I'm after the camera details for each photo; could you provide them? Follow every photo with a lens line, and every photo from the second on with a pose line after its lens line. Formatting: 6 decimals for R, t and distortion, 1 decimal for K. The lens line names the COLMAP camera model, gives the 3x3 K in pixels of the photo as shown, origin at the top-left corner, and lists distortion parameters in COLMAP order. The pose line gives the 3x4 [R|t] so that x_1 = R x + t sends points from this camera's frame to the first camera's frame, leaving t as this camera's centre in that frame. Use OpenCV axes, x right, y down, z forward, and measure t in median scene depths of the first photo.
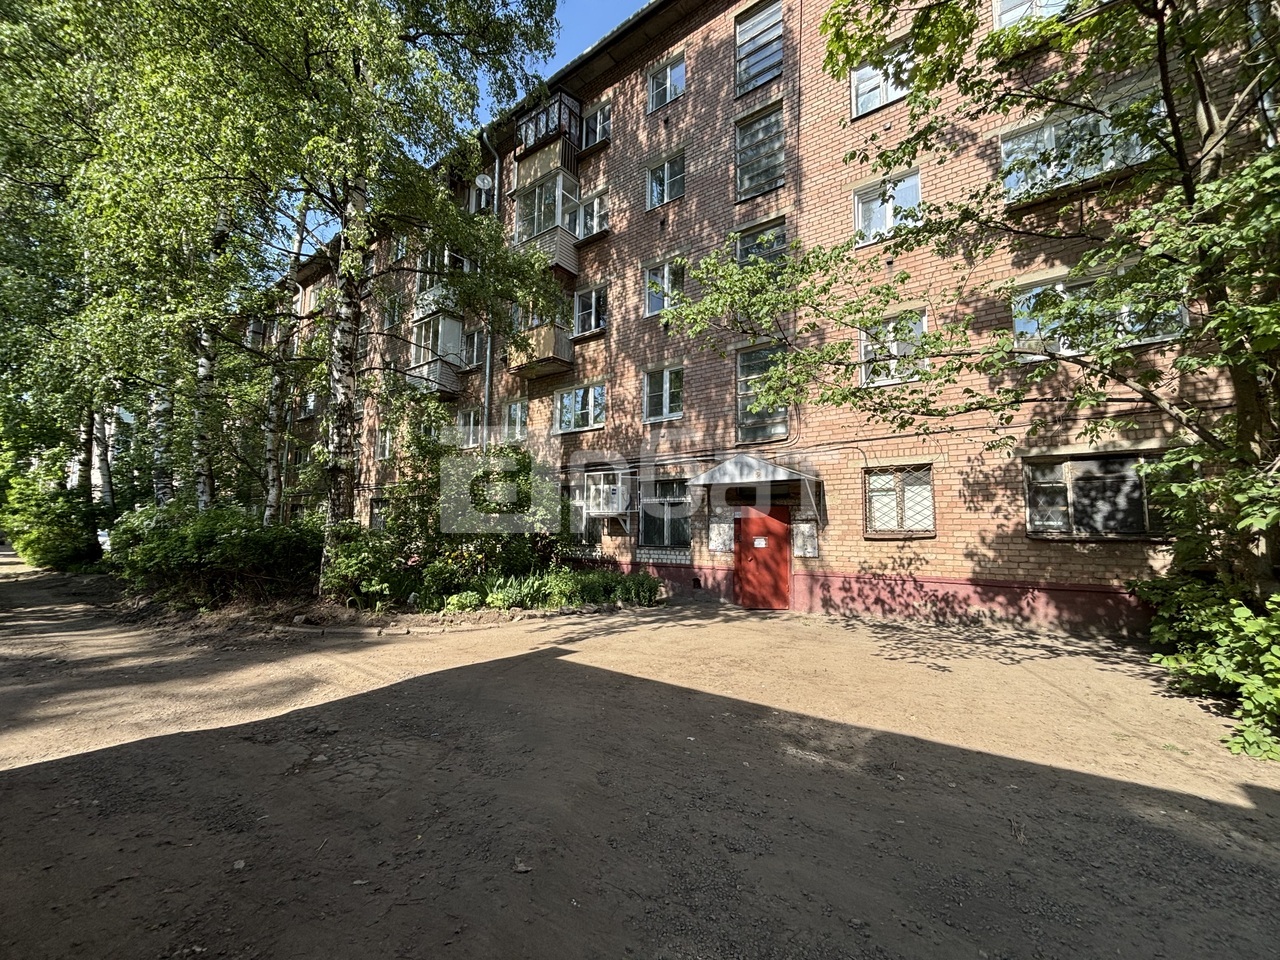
lens RADIAL K [[586.5, 0, 640.6], [0, 586.5, 474.3], [0, 0, 1]] dist [0.018738, -0.000046]
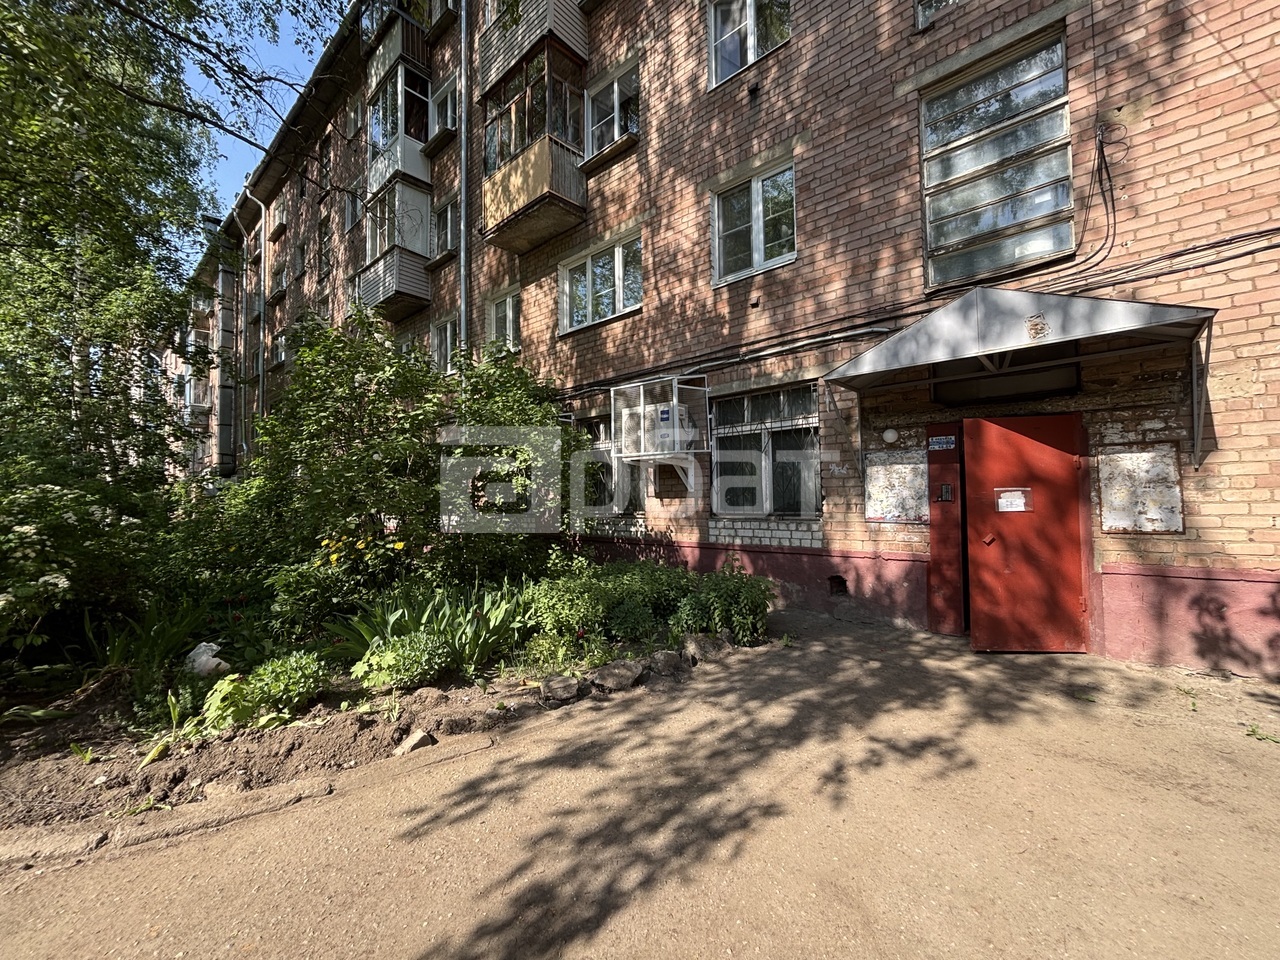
lens RADIAL K [[518.7, 0, 642.9], [0, 518.7, 481.0], [0, 0, 1]] dist [-0.012877, -0.000091]
pose [[0.997309, -0.032342, -0.065800, -0.035085], [0.036677, 0.997160, 0.065784, 0.056085], [0.063486, -0.068020, 0.995662, 0.508461]]
